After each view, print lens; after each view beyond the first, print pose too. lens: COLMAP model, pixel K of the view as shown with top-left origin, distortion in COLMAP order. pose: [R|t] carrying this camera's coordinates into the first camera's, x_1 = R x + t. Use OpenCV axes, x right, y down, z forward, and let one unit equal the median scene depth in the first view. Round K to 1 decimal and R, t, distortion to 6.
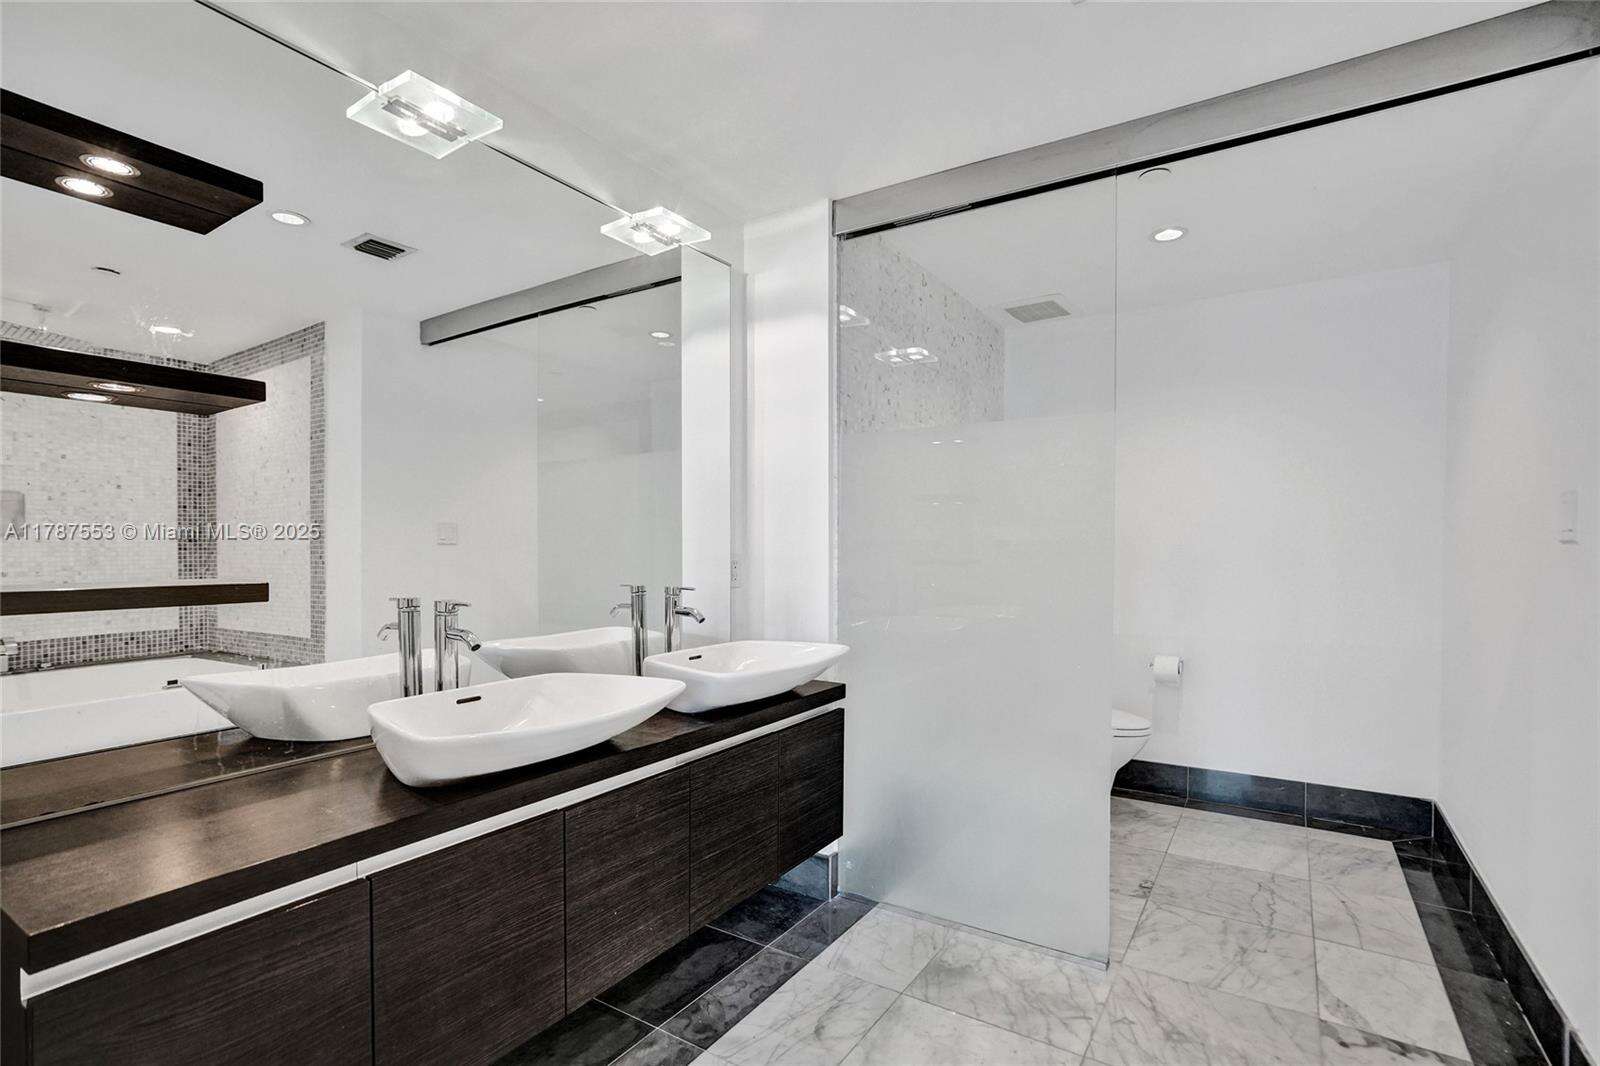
lens RADIAL K [[786.5, 0, 799.5], [0, 786.5, 543.2], [0, 0, 1]] dist [0.001022, 0.000148]
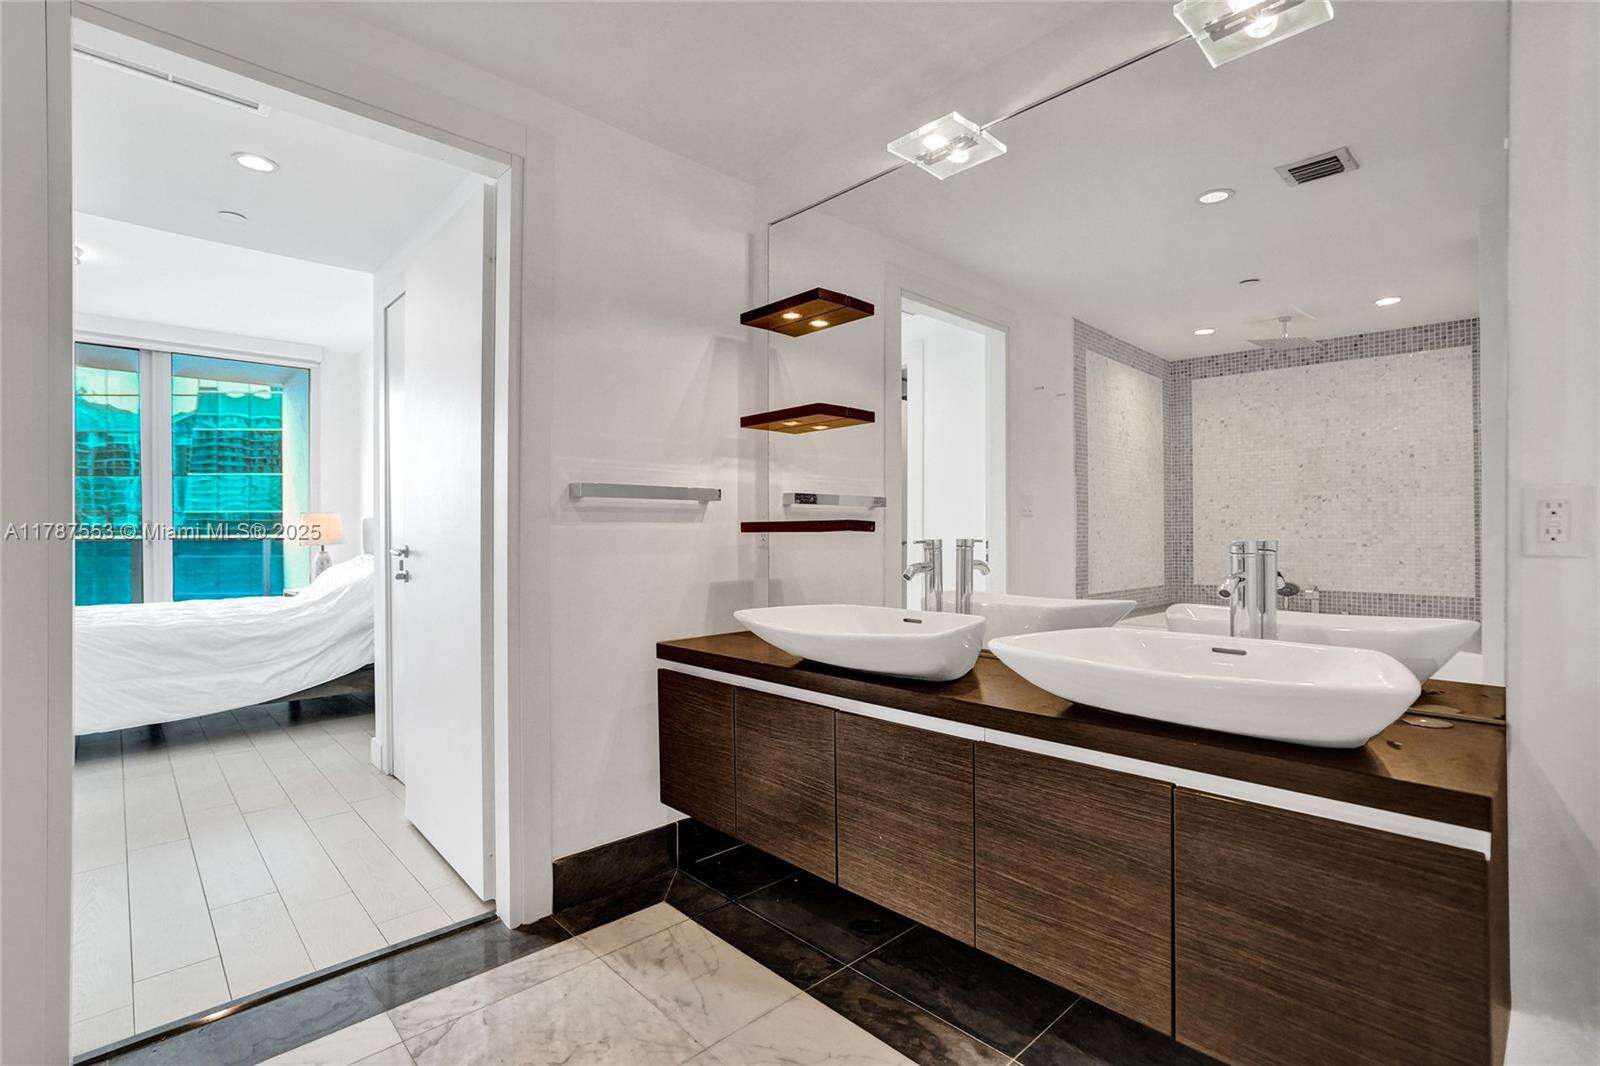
lens RADIAL K [[743.5, 0, 799.0], [0, 743.5, 512.5], [0, 0, 1]] dist [0.001261, 0.000177]
pose [[-0.226452, -0.022040, -0.973773, 0.633066], [0.006000, 0.999693, -0.024022, 0.051588], [0.974004, -0.011283, -0.226250, 0.933146]]
